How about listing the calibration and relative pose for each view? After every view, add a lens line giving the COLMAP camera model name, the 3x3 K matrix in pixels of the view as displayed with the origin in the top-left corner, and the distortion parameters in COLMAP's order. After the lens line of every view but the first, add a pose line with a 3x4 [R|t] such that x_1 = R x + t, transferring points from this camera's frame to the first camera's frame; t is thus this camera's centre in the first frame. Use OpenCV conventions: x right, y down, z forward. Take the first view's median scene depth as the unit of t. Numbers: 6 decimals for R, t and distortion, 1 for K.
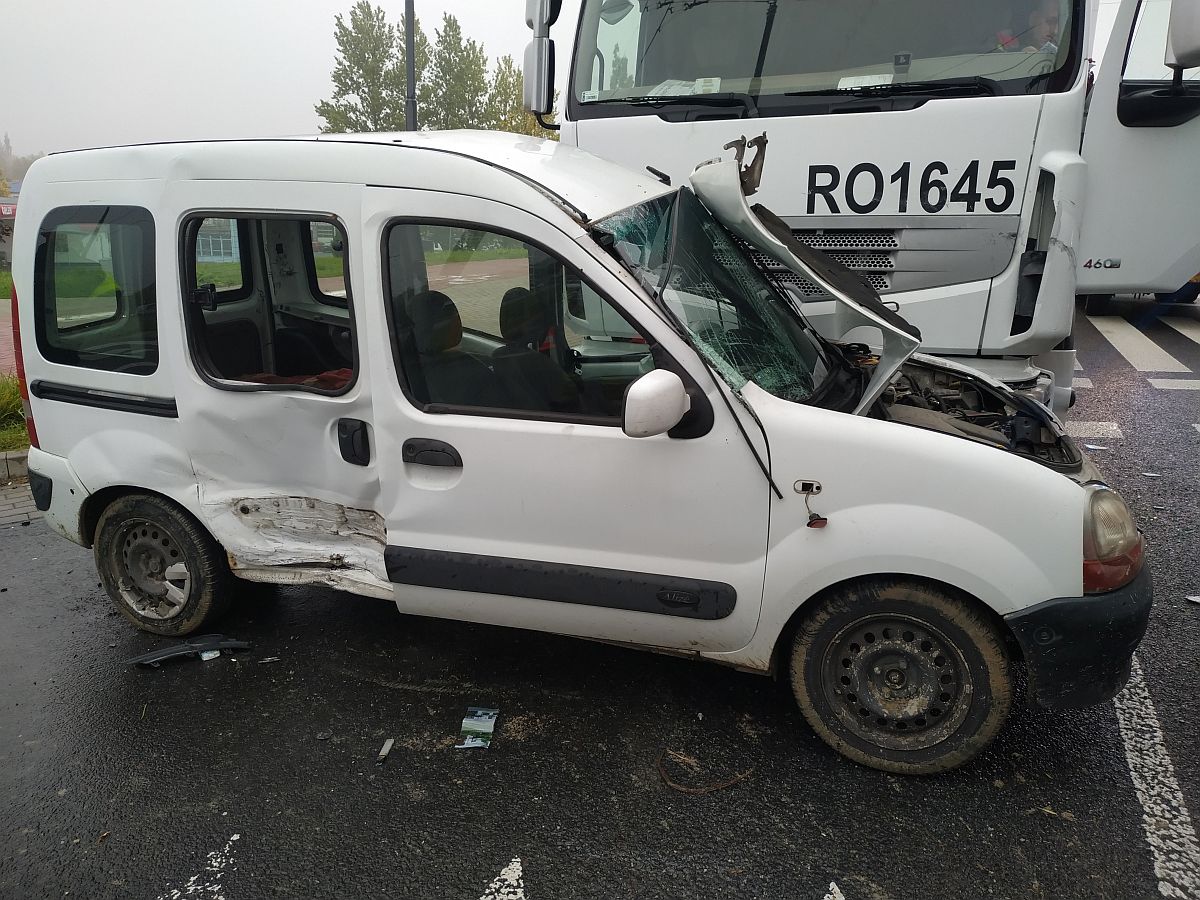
lens RADIAL K [[876.2, 0, 600.0], [0, 876.2, 450.0], [0, 0, 1]] dist [0.044860, -0.078490]
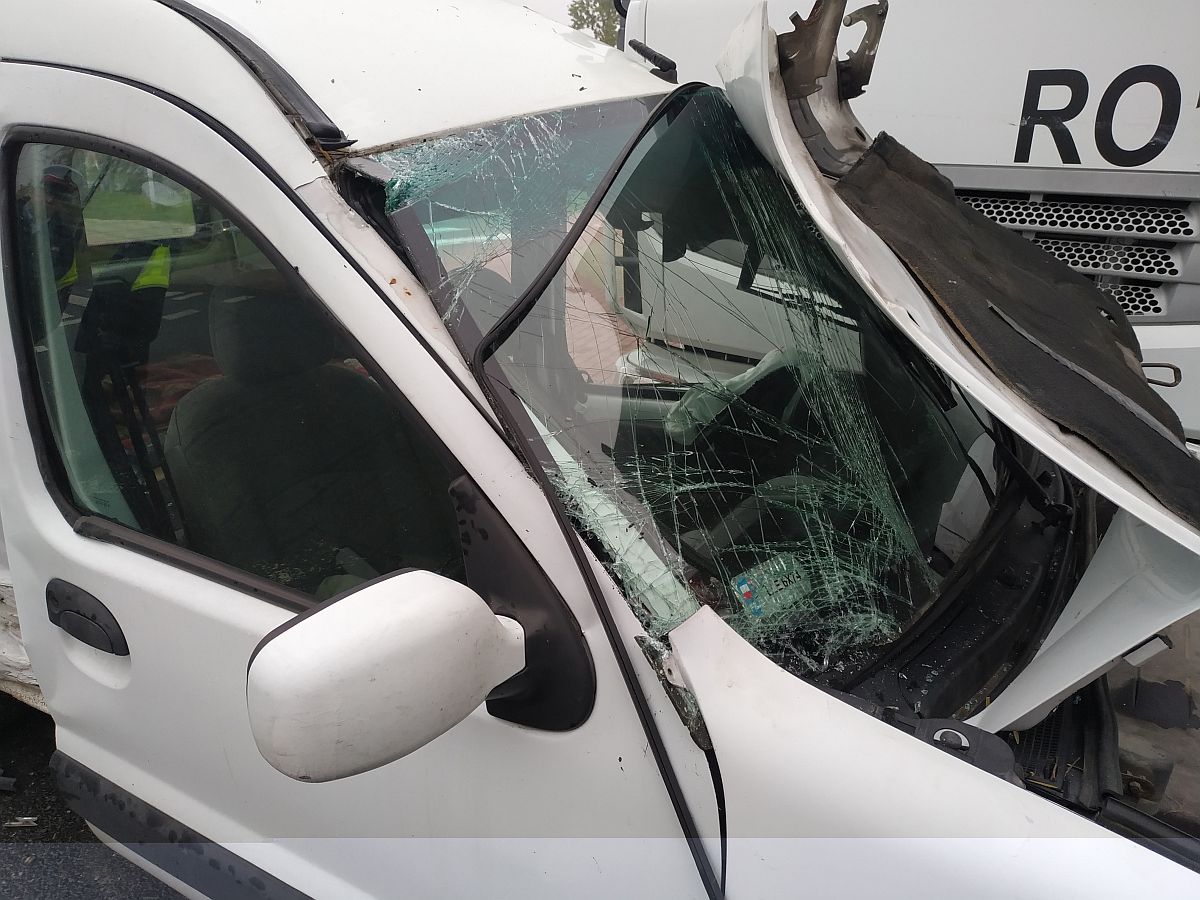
lens RADIAL K [[893.0, 0, 600.0], [0, 893.0, 450.0], [0, 0, 1]] dist [0.004354, 0.001496]
pose [[0.969477, 0.113263, -0.217451, 0.130919], [-0.101315, 0.992704, 0.065370, -0.105603], [0.223268, -0.041343, 0.973880, 0.410147]]
